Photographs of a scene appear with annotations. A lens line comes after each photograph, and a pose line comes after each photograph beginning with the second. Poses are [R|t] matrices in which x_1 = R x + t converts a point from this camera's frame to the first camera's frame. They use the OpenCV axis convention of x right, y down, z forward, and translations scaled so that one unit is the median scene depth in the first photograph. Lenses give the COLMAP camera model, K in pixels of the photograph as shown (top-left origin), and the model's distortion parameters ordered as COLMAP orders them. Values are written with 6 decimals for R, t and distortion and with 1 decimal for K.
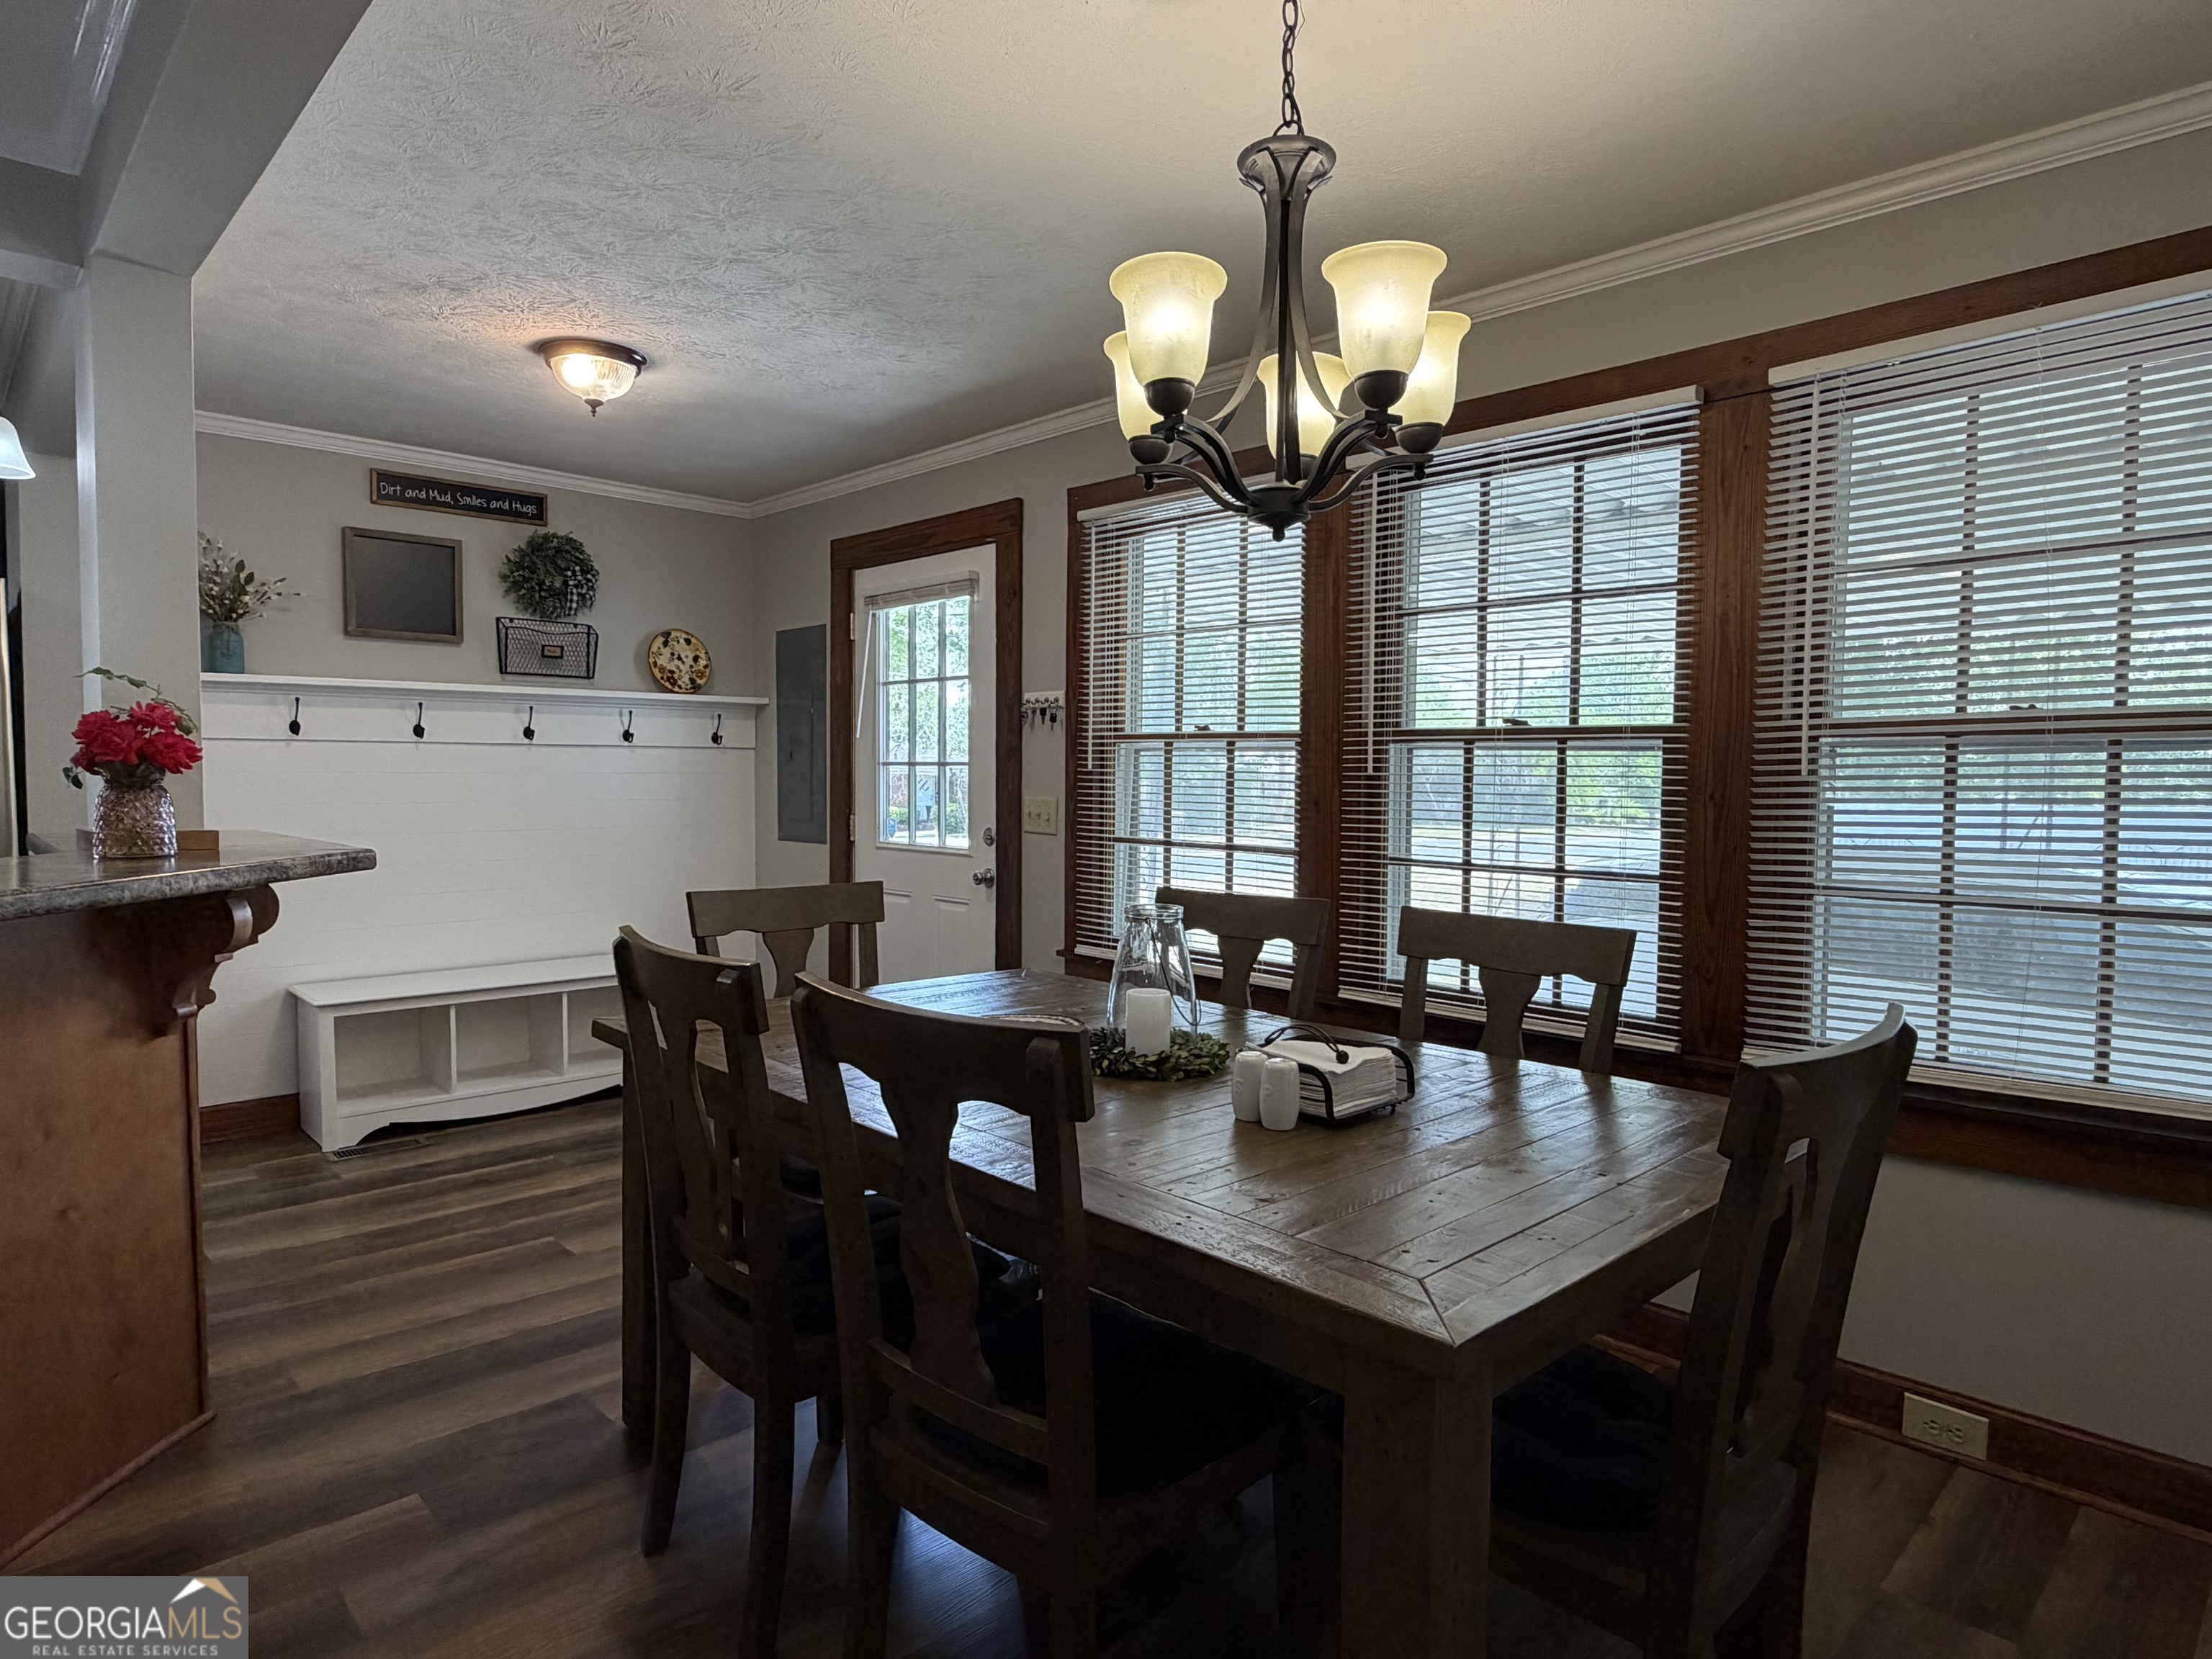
lens RADIAL K [[1256.0, 0, 1100.0], [0, 1256.0, 831.9], [0, 0, 1]] dist [-0.001776, 0.000108]
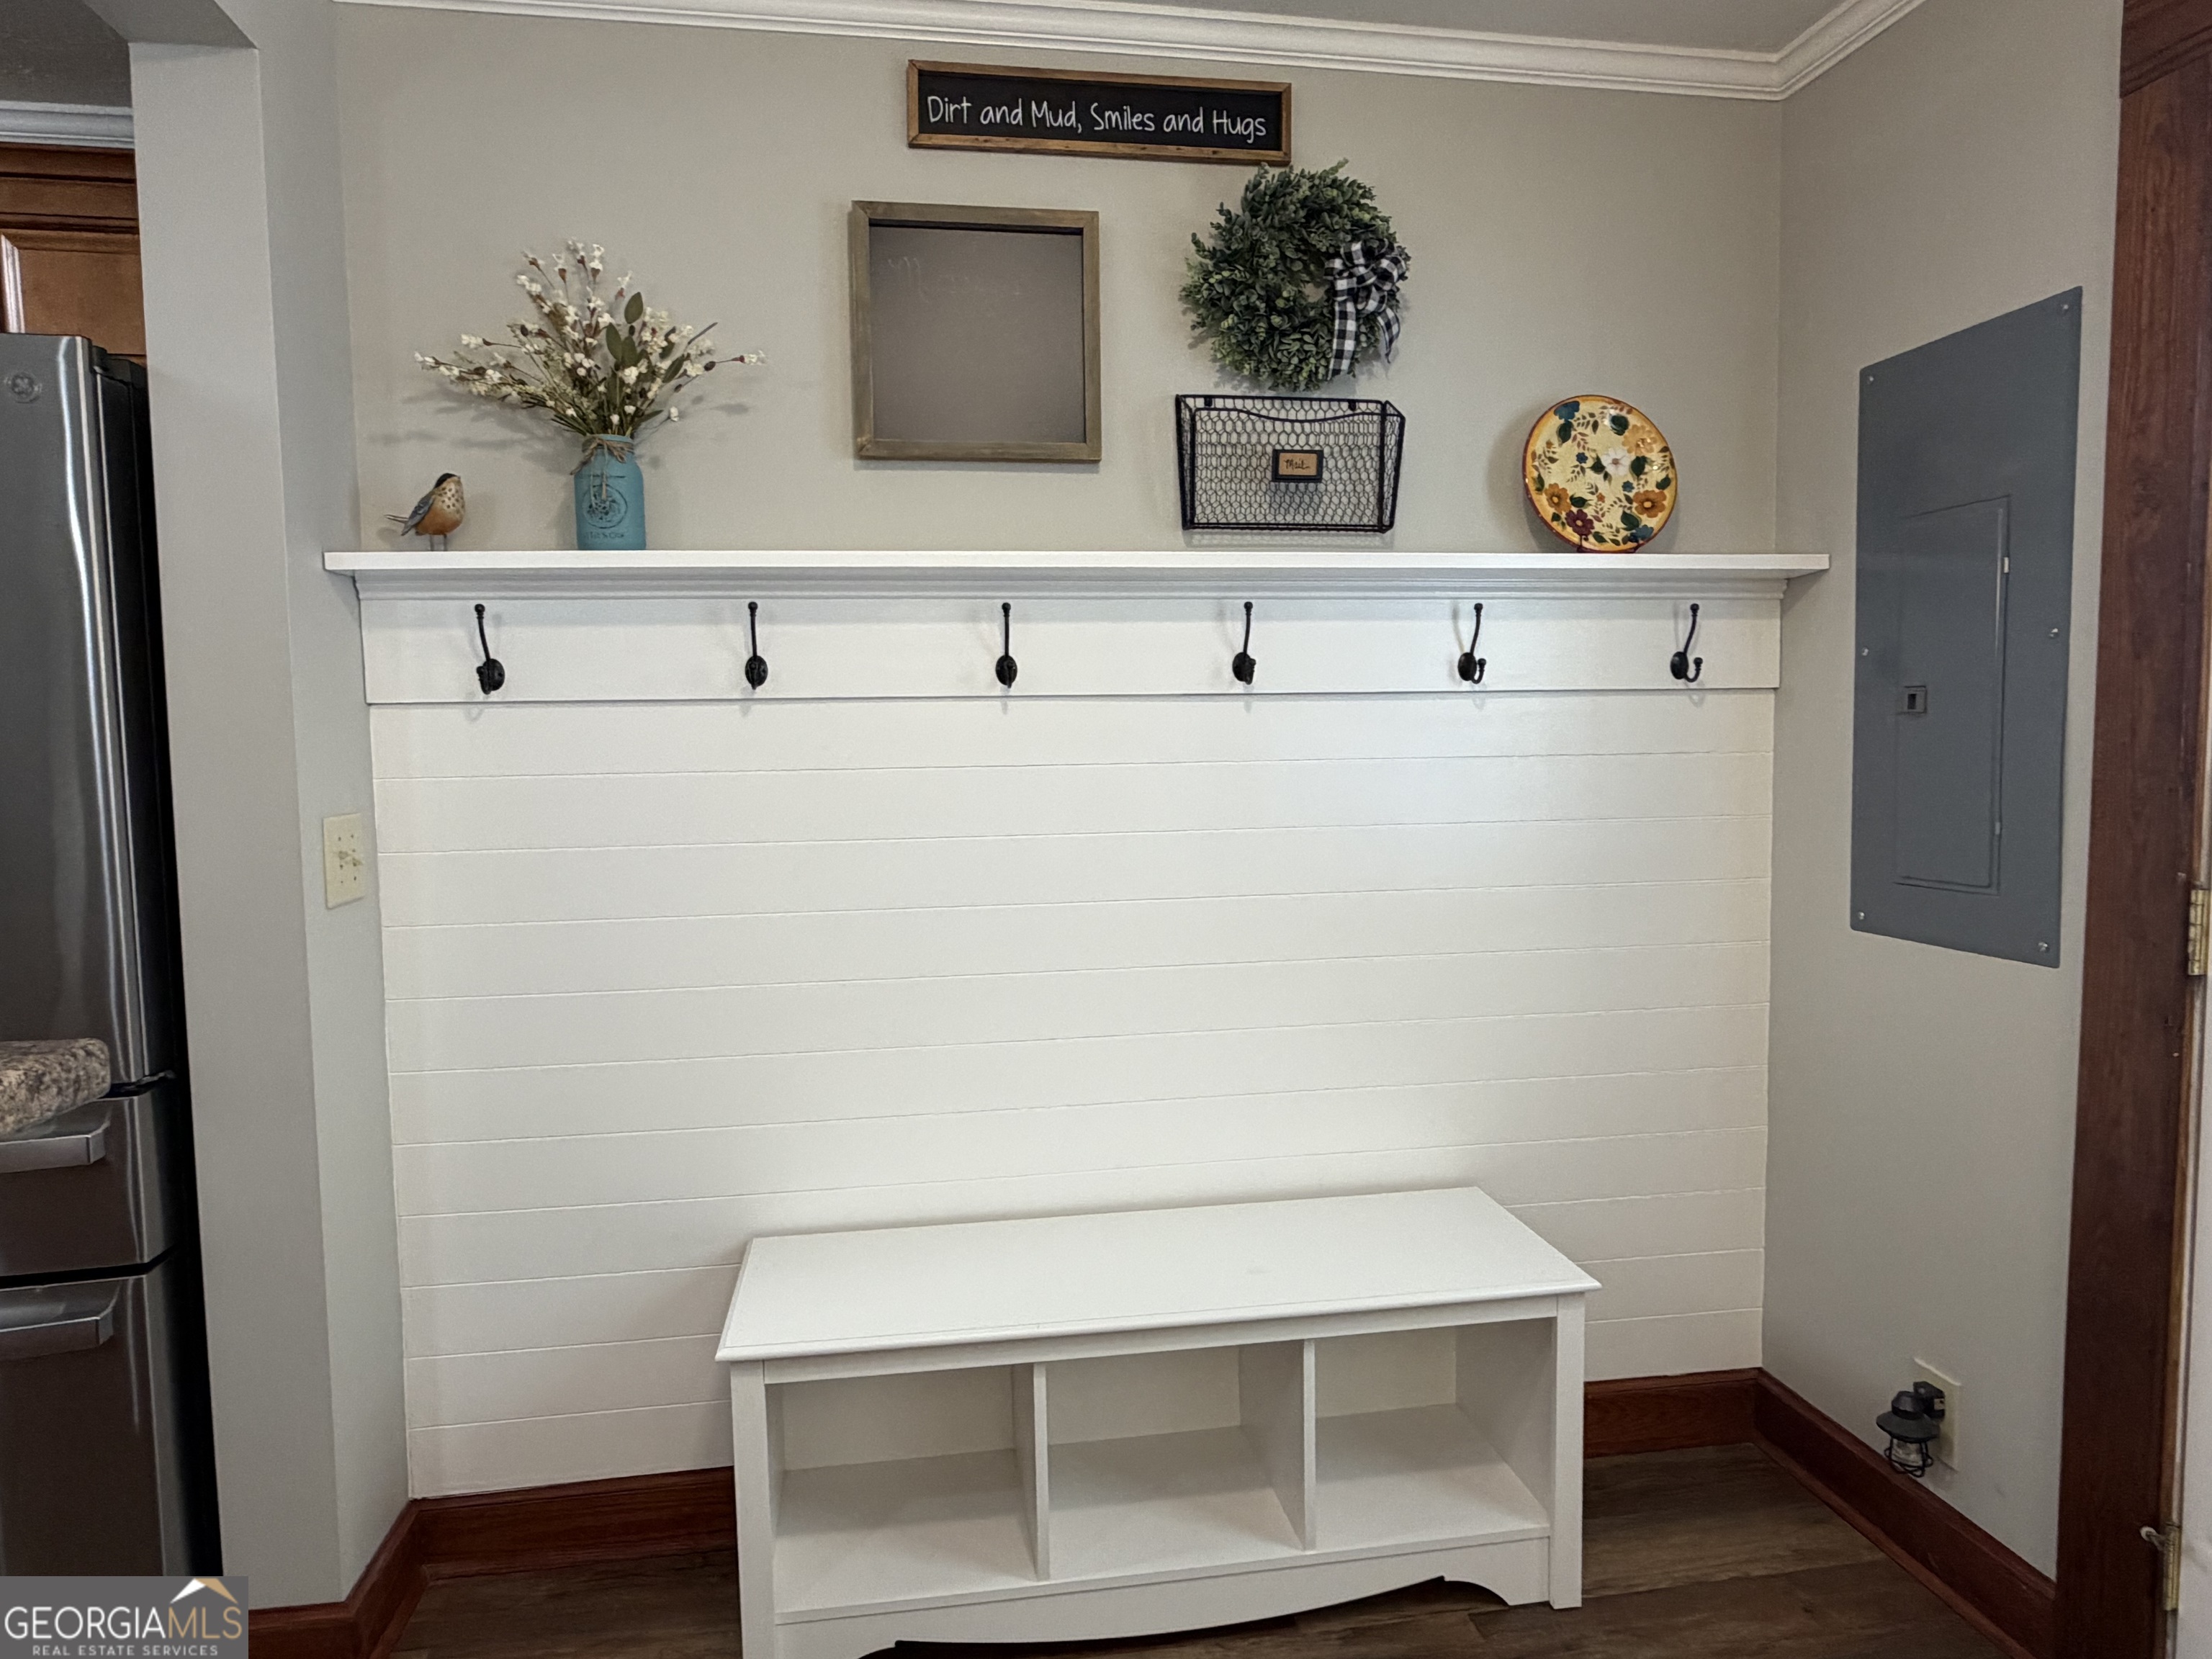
lens RADIAL K [[1342.8, 0, 1106.0], [0, 1342.8, 829.5], [0, 0, 1]] dist [-0.001883, 0.002656]
pose [[0.824190, 0.019544, -0.565976, -0.249631], [-0.007010, 0.999680, 0.024313, -0.036709], [0.566270, -0.016071, 0.824063, 0.632765]]
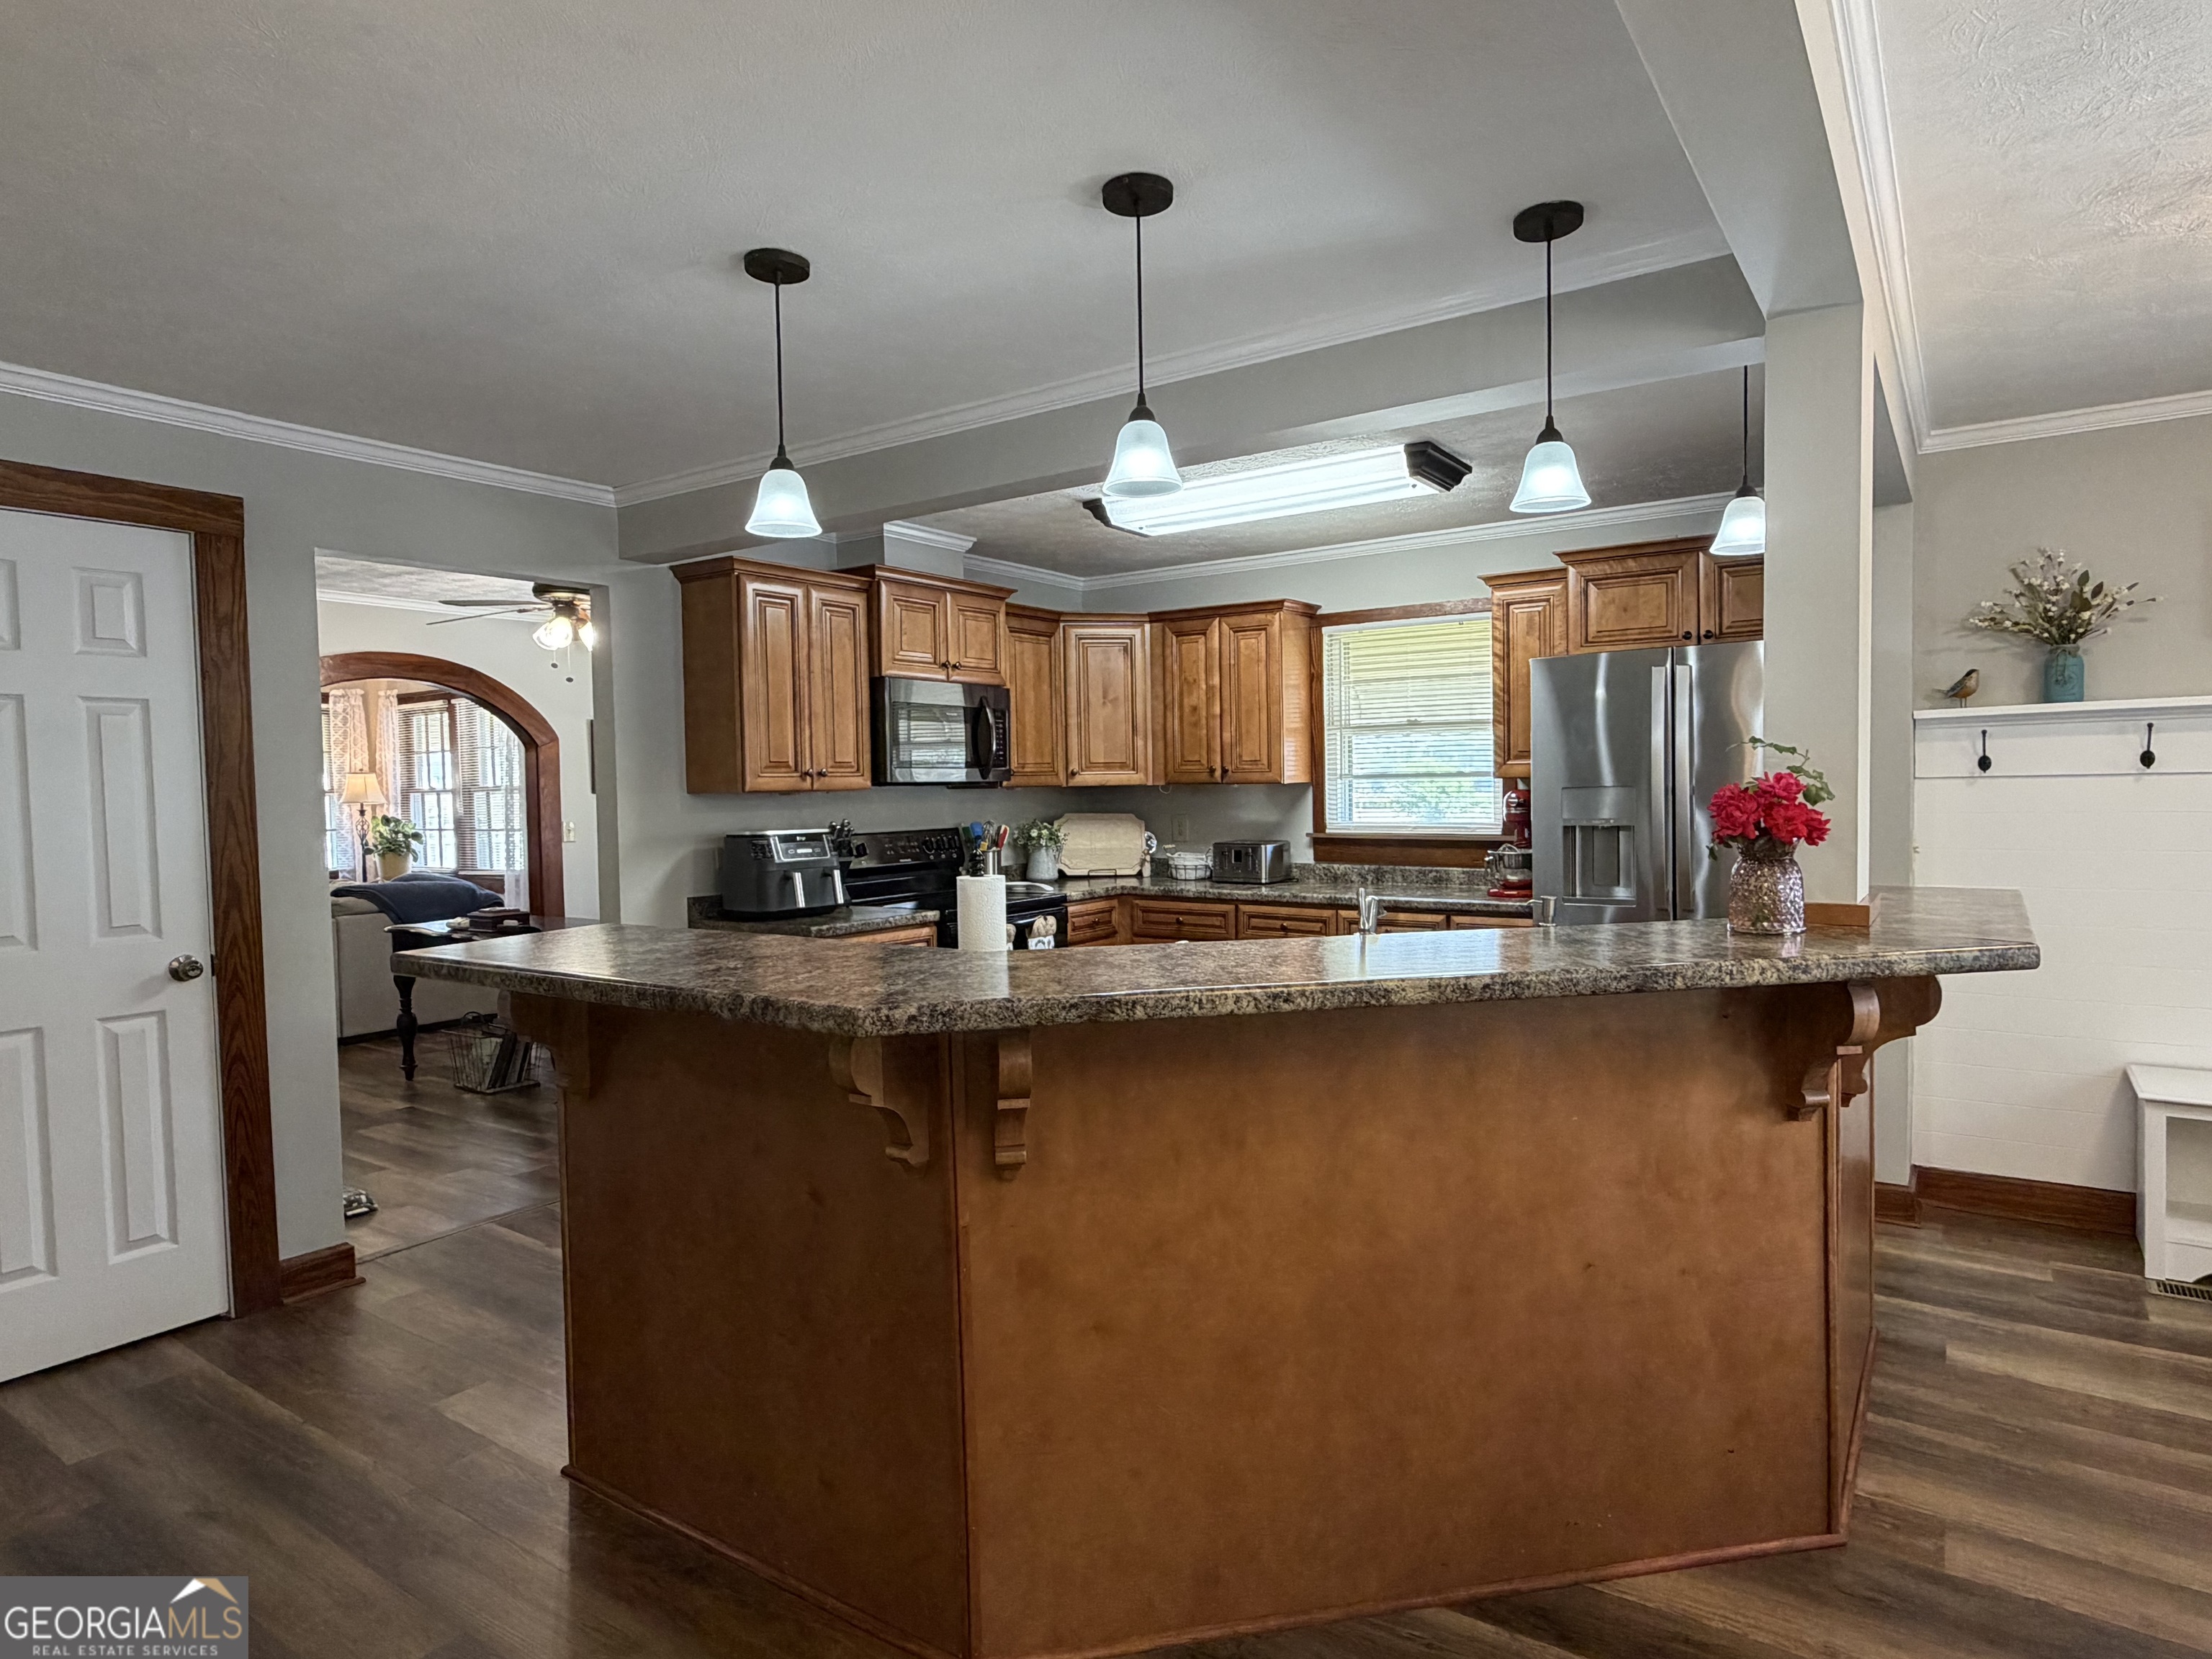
lens RADIAL K [[1258.3, 0, 1106.2], [0, 1258.3, 841.4], [0, 0, 1]] dist [-0.001854, 0.000397]
pose [[0.206195, 0.028831, -0.978086, 0.033828], [-0.026974, 0.999353, 0.023771, -0.027686], [0.978139, 0.021482, 0.206839, 0.140105]]
